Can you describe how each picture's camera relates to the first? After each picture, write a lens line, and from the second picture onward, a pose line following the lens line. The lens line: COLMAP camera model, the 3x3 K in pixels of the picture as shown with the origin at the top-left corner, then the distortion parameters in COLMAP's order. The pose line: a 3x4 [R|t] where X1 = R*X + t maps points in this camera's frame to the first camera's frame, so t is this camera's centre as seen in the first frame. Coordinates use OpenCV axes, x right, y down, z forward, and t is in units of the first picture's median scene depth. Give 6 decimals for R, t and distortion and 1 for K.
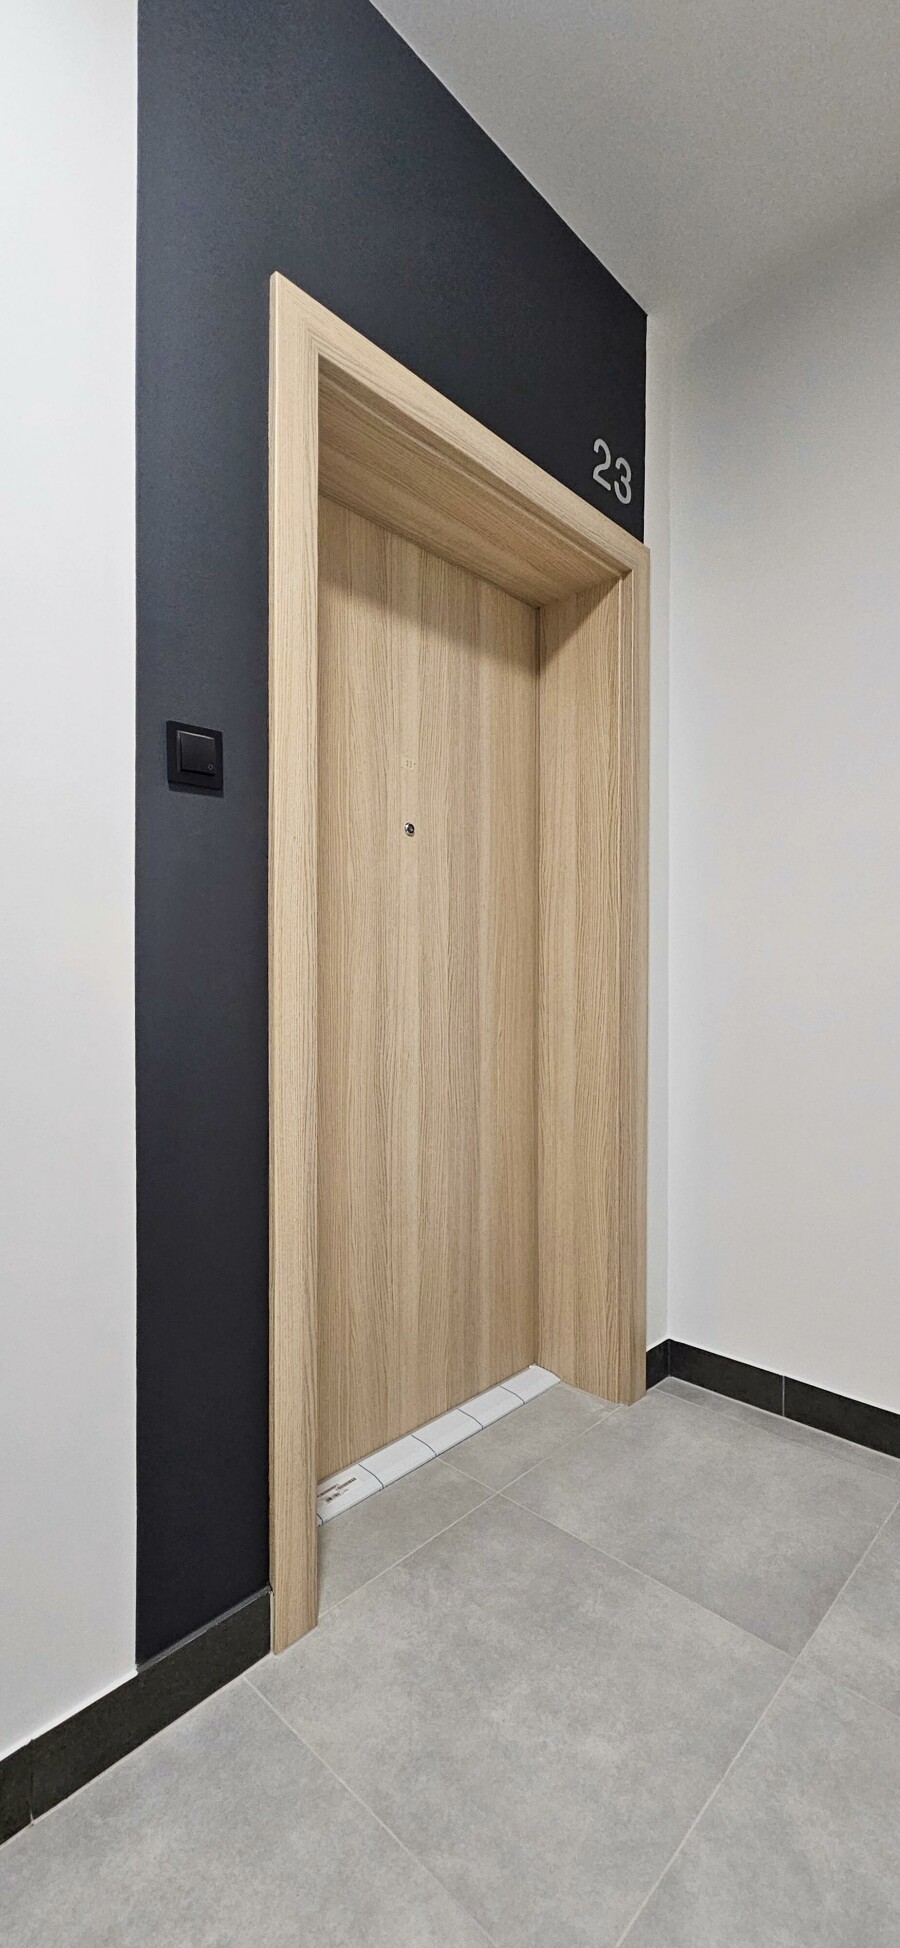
lens RADIAL K [[828.9, 0, 450.0], [0, 828.9, 974.0], [0, 0, 1]] dist [0.001243, -0.000002]
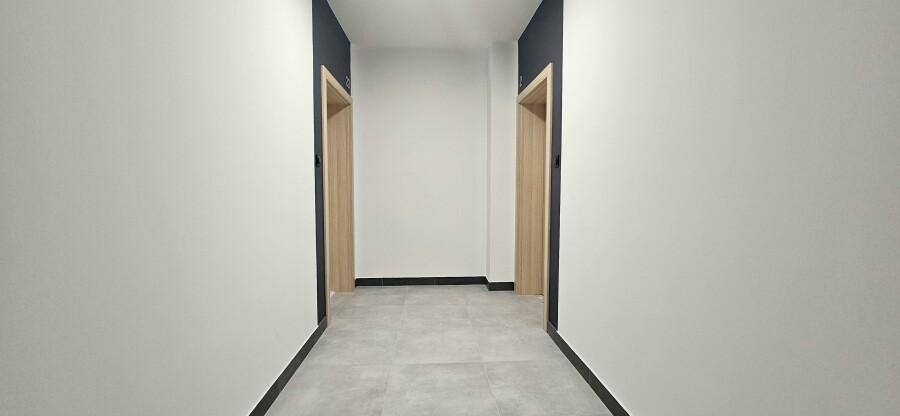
lens RADIAL K [[383.0, 0, 450.0], [0, 383.0, 208.0], [0, 0, 1]] dist [0.001243, -0.000002]
pose [[0.685221, -0.054711, 0.726278, -0.932031], [0.003166, 0.997389, 0.072147, -0.083715], [-0.728329, -0.047137, 0.683605, -0.802244]]
